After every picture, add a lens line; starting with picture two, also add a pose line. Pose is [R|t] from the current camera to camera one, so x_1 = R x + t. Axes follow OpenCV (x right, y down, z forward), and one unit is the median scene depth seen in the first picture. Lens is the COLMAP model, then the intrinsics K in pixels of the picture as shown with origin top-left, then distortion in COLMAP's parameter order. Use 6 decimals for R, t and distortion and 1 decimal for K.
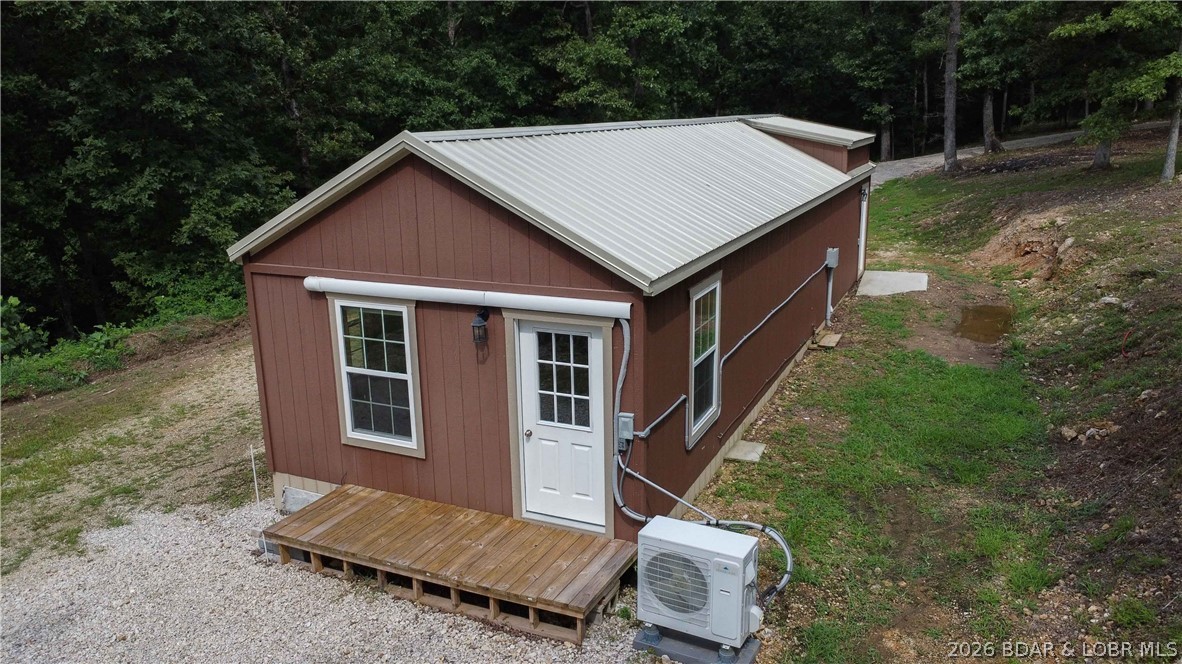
lens RADIAL K [[859.3, 0, 588.1], [0, 859.3, 327.5], [0, 0, 1]] dist [-0.020119, -0.025617]
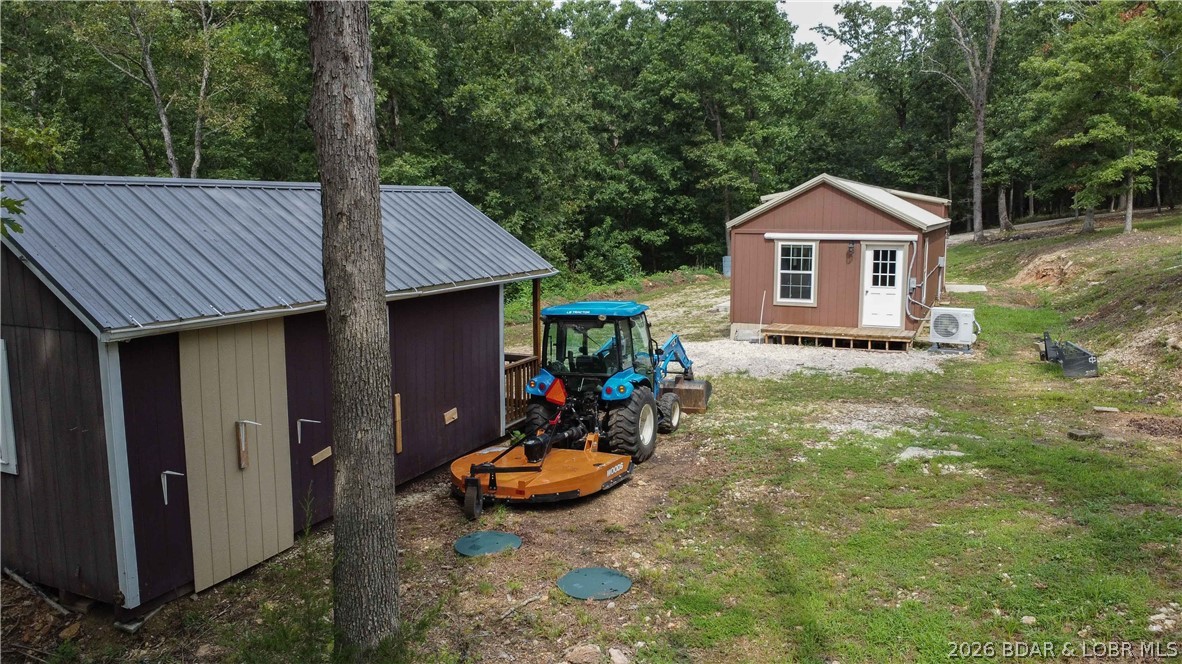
lens RADIAL K [[859.3, 0, 588.1], [0, 859.3, 327.5], [0, 0, 1]] dist [-0.020119, -0.025617]
pose [[0.999843, 0.017393, 0.003520, -0.363428], [-0.016882, 0.993409, -0.113375, 0.213858], [-0.005468, 0.113298, 0.993546, -0.606041]]
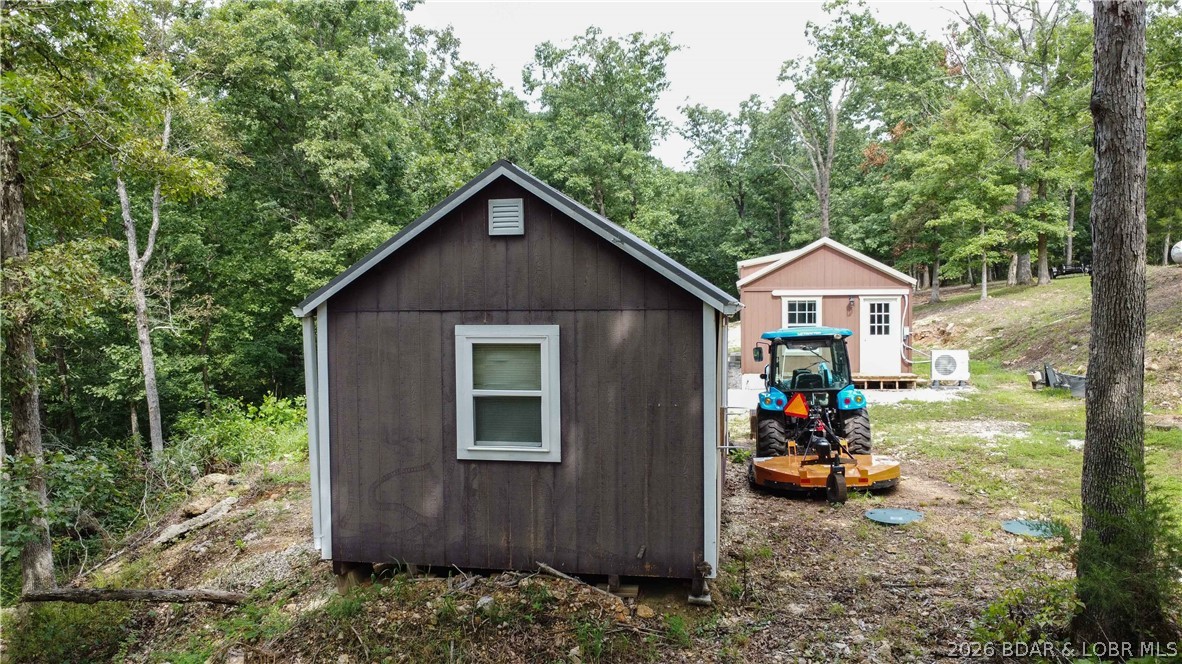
lens RADIAL K [[859.3, 0, 588.1], [0, 859.3, 327.5], [0, 0, 1]] dist [-0.020119, -0.025617]
pose [[0.967434, 0.003457, 0.253101, -0.683408], [0.052910, 0.975057, -0.215556, 0.262629], [-0.247534, 0.221928, 0.943120, -0.599214]]
